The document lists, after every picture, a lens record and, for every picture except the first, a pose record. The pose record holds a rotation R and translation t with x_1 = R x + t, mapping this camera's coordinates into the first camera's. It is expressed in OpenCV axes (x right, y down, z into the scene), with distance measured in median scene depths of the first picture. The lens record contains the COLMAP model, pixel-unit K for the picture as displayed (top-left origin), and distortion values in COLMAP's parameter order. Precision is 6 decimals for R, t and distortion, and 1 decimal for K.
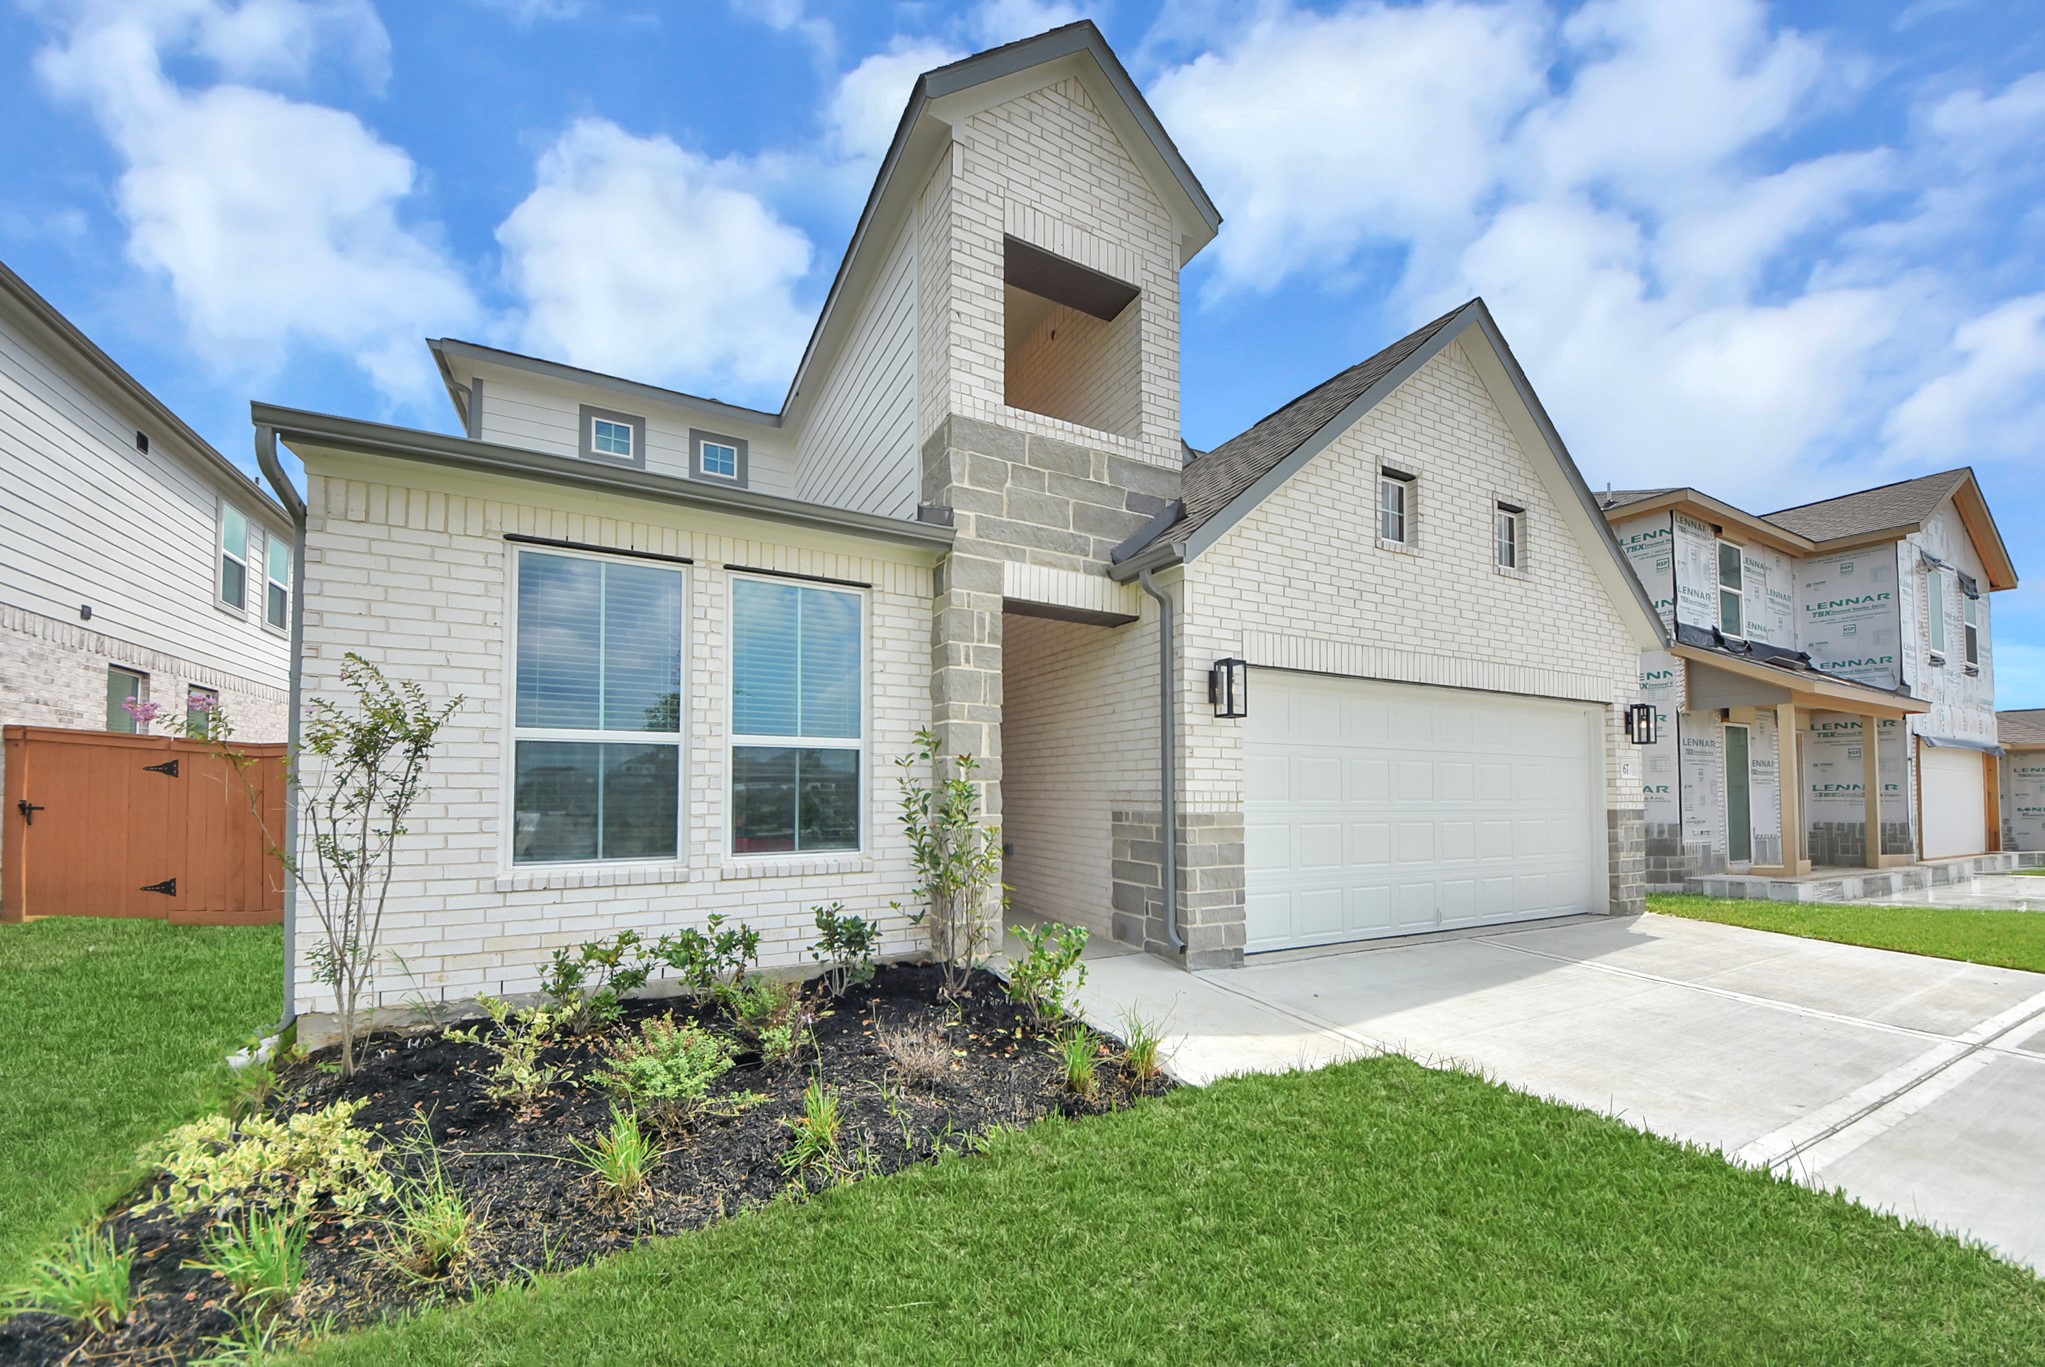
lens RADIAL K [[780.8, 0, 1068.4], [0, 780.8, 773.0], [0, 0, 1]] dist [-0.000186, -0.000005]
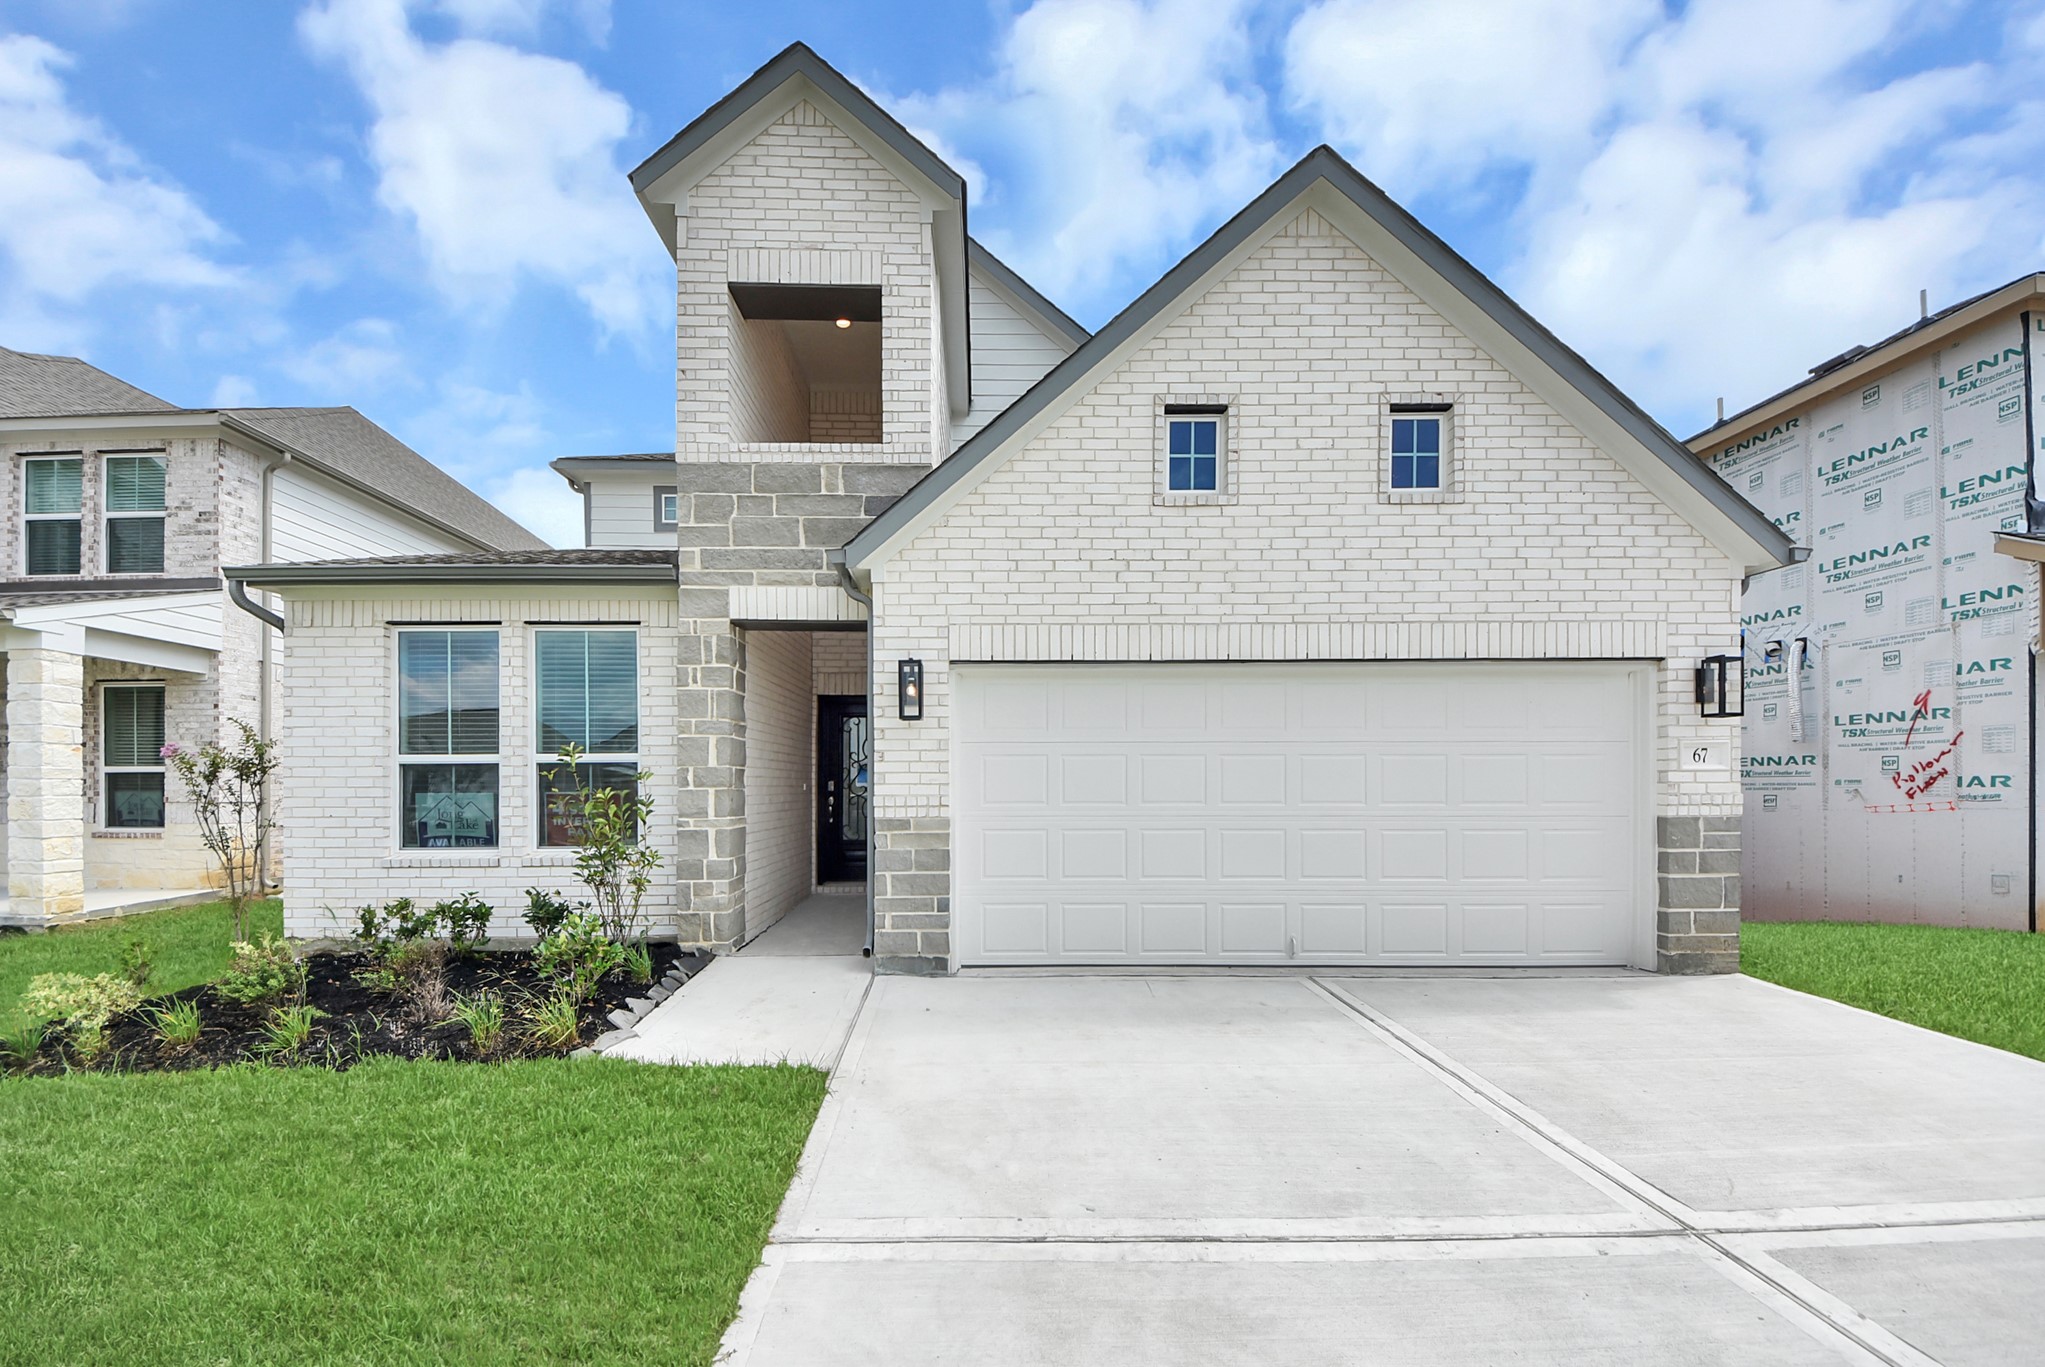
lens RADIAL K [[796.1, 0, 1016.1], [0, 796.1, 792.7], [0, 0, 1]] dist [-0.009283, -0.000123]
pose [[0.885003, -0.002712, -0.465577, 0.772760], [0.020942, 0.999203, 0.033988, -0.011379], [0.465114, -0.039830, 0.884354, 0.182243]]
